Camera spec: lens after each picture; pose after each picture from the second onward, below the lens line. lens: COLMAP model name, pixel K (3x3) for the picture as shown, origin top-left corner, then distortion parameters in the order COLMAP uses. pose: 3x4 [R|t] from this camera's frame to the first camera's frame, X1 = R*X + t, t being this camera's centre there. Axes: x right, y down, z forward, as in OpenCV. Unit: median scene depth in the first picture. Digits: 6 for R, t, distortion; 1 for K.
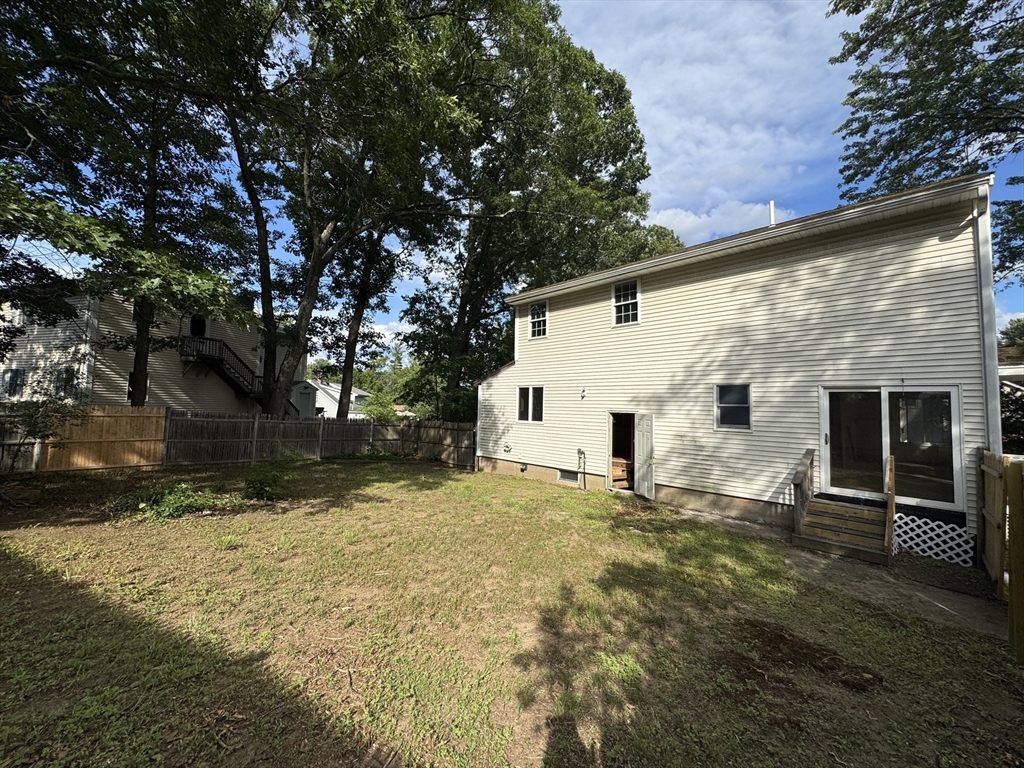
lens RADIAL K [[408.0, 0, 512.0], [0, 408.0, 384.0], [0, 0, 1]] dist [-0.003074, 0.000144]
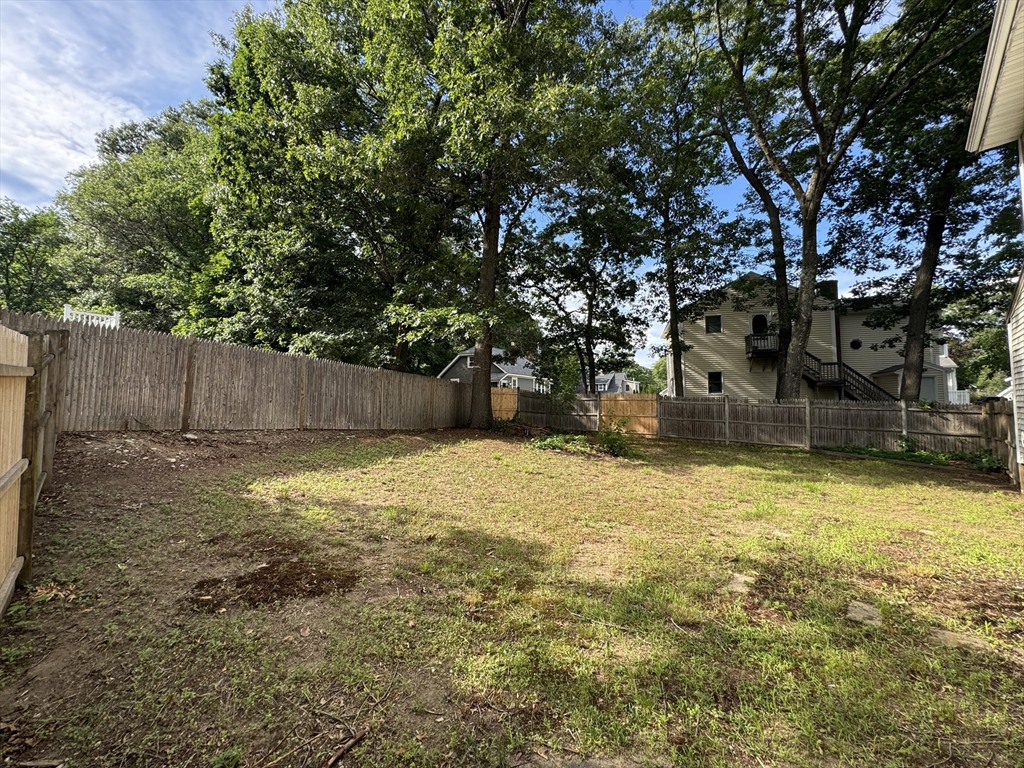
lens RADIAL K [[408.0, 0, 512.0], [0, 408.0, 384.0], [0, 0, 1]] dist [-0.003074, 0.000144]
pose [[0.031626, -0.077033, -0.996527, 0.591917], [0.063987, 0.995136, -0.074895, 0.112479], [0.997449, -0.061396, 0.036401, 0.539556]]
